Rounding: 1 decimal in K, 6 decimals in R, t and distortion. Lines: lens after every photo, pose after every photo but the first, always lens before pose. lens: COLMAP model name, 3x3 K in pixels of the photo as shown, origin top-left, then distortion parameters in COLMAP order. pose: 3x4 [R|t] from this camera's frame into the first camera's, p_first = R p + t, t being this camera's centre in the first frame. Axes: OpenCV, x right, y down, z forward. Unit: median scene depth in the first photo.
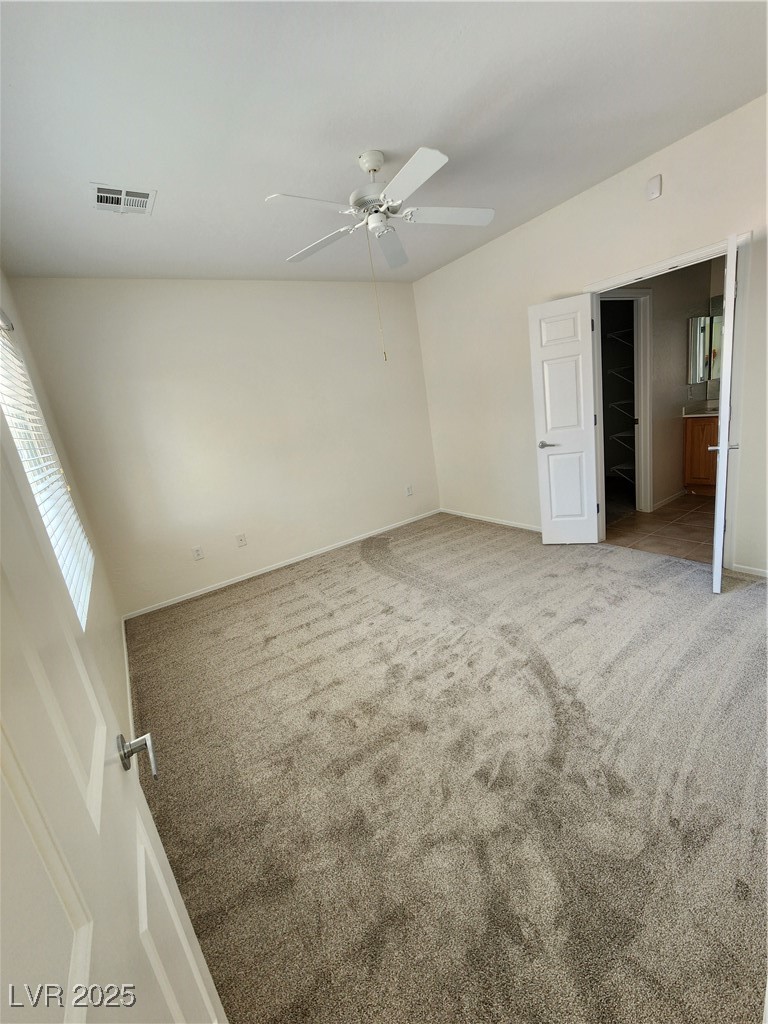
lens RADIAL K [[422.4, 0, 384.3], [0, 422.4, 507.9], [0, 0, 1]] dist [-0.006582, 0.001962]
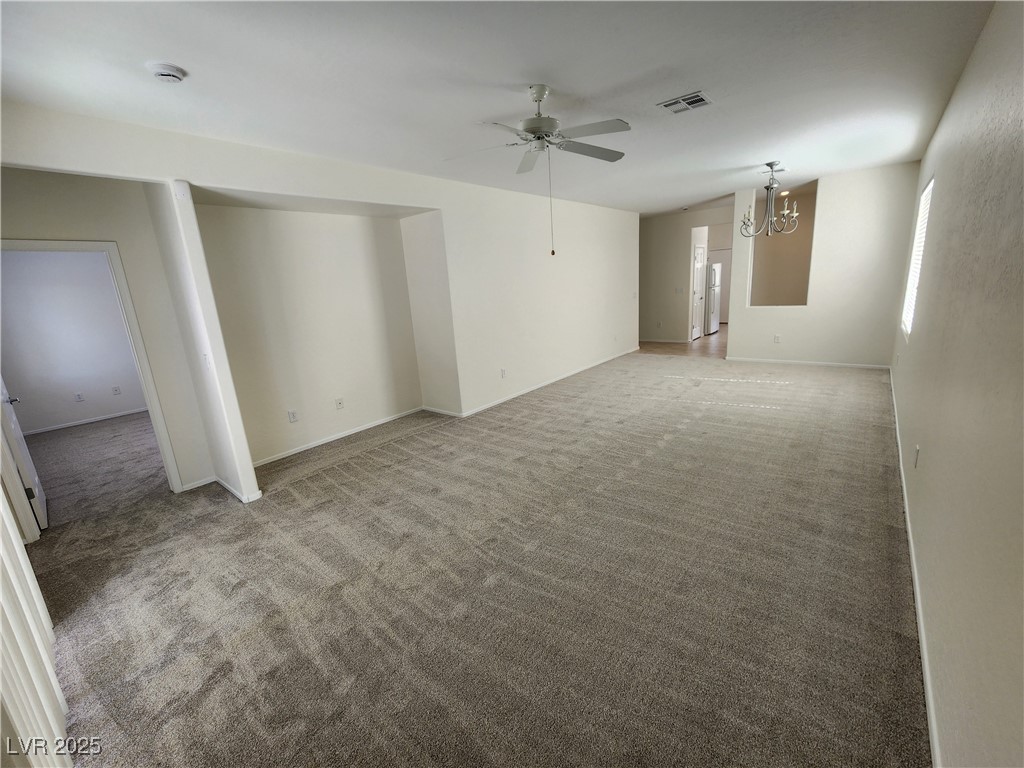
lens RADIAL K [[422.4, 0, 508.5], [0, 422.4, 385.8], [0, 0, 1]] dist [-0.006582, 0.001962]
pose [[0.956341, 0.025478, 0.291141, 0.644374], [-0.009753, 0.998420, -0.055335, 0.137274], [-0.292091, 0.050080, 0.955078, -0.990282]]
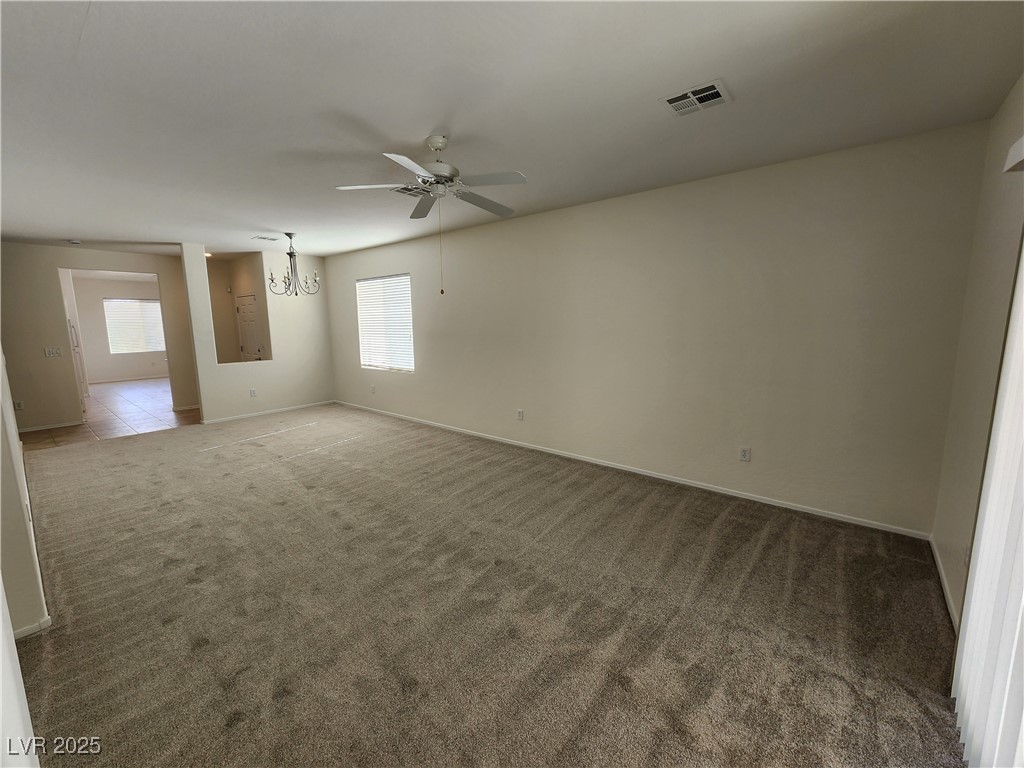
lens RADIAL K [[422.4, 0, 509.9], [0, 422.4, 382.0], [0, 0, 1]] dist [-0.006582, 0.001962]
pose [[-0.278265, 0.020236, 0.960291, -1.377844], [0.306640, 0.949332, 0.068850, -0.428423], [-0.910242, 0.313622, -0.270371, 2.447822]]
